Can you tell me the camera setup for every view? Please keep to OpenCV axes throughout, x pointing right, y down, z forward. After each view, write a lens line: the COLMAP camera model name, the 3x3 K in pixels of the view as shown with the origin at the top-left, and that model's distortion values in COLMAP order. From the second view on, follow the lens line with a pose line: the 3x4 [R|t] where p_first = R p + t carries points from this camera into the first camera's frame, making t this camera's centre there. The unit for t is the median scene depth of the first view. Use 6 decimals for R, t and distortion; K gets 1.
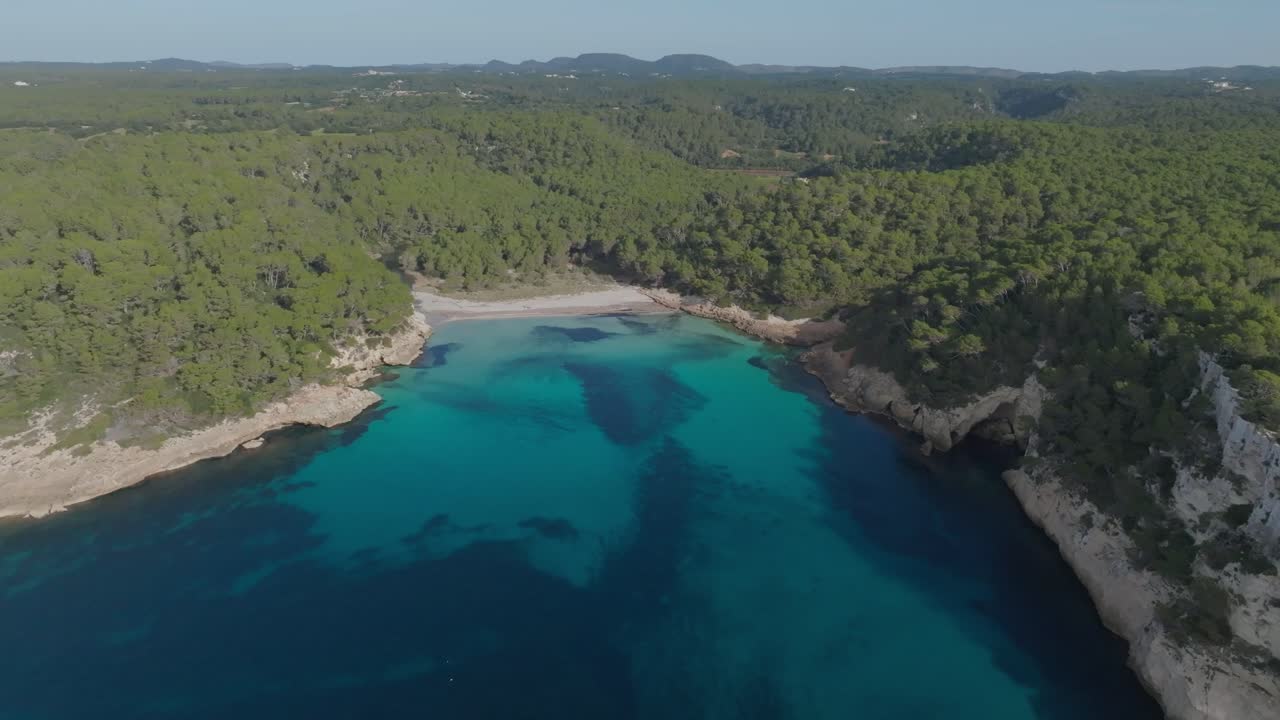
lens RADIAL K [[892.4, 0, 641.8], [0, 892.4, 363.1], [0, 0, 1]] dist [0.004424, 0.010452]
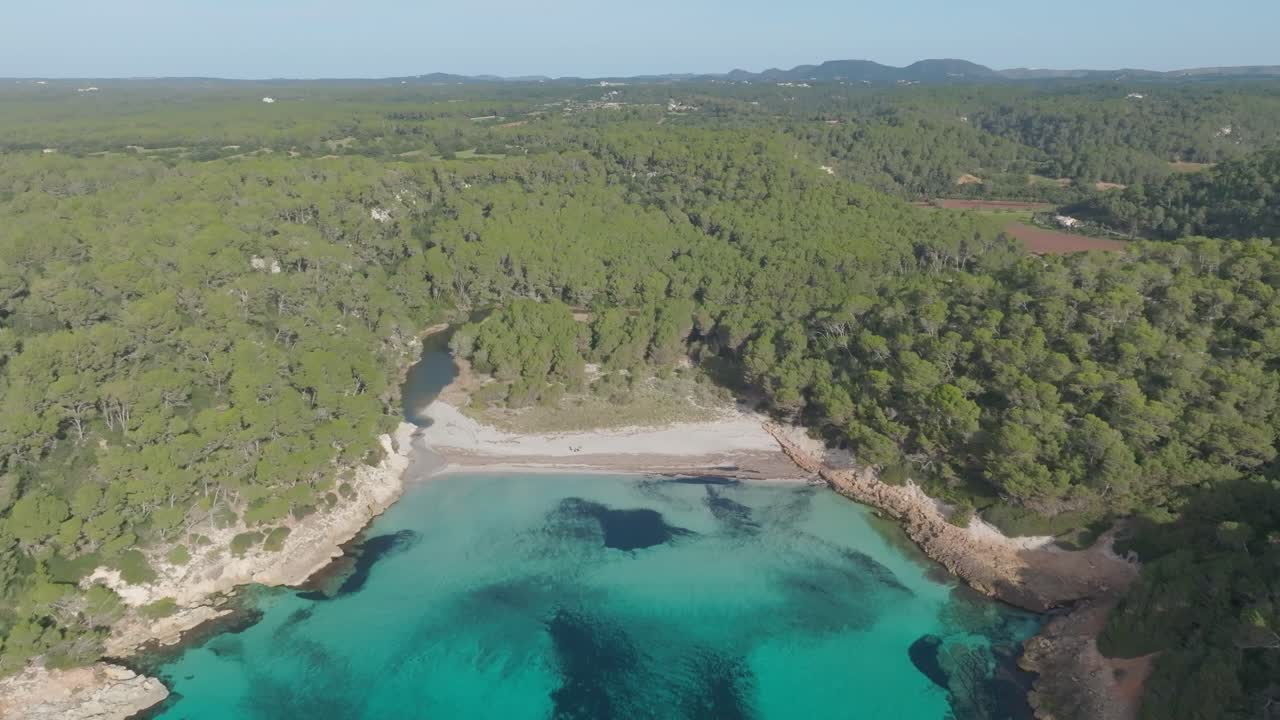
lens RADIAL K [[892.4, 0, 646.5], [0, 892.4, 362.8], [0, 0, 1]] dist [0.004424, 0.010452]
pose [[0.966548, 0.064635, -0.248208, 0.065391], [-0.067015, 0.997751, -0.001142, -0.110772], [0.247576, 0.017738, 0.968706, 0.344381]]
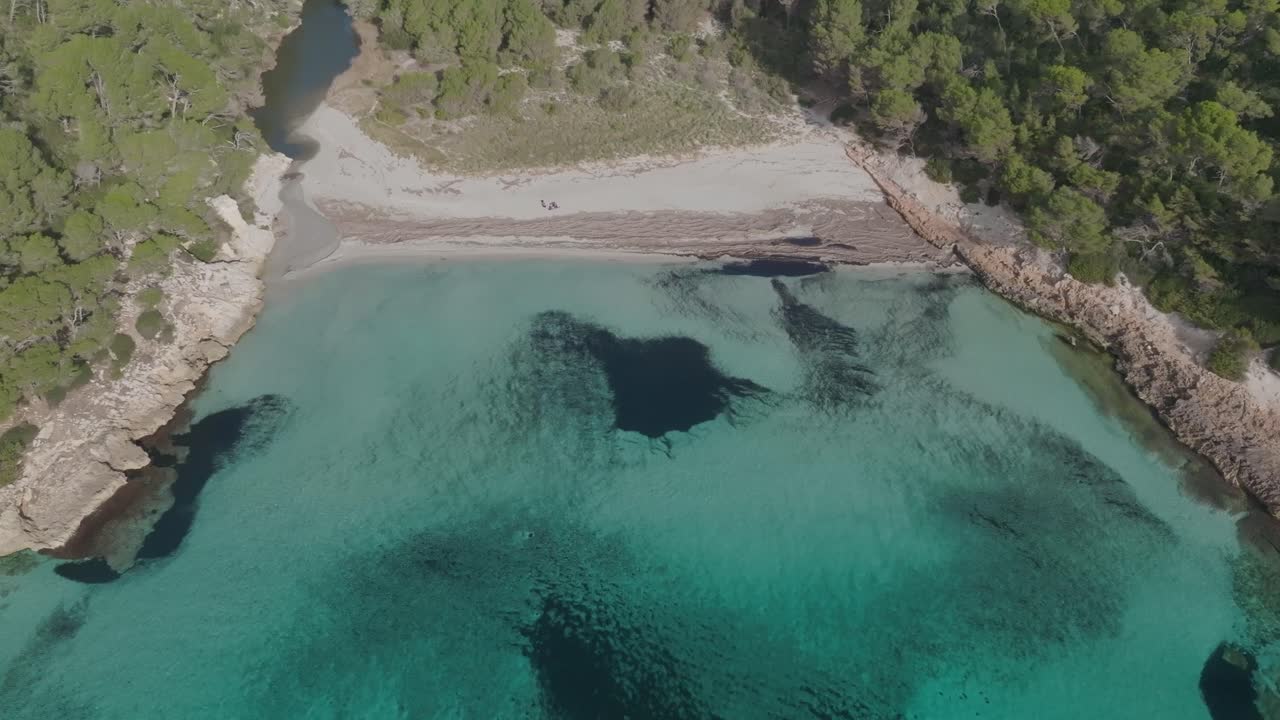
lens RADIAL K [[892.4, 0, 647.3], [0, 892.4, 358.6], [0, 0, 1]] dist [0.004424, 0.010452]
pose [[0.975569, 0.137287, -0.171515, -0.009270], [-0.058536, 0.914913, 0.399385, -0.139196], [0.211752, -0.379587, 0.900597, 0.550696]]
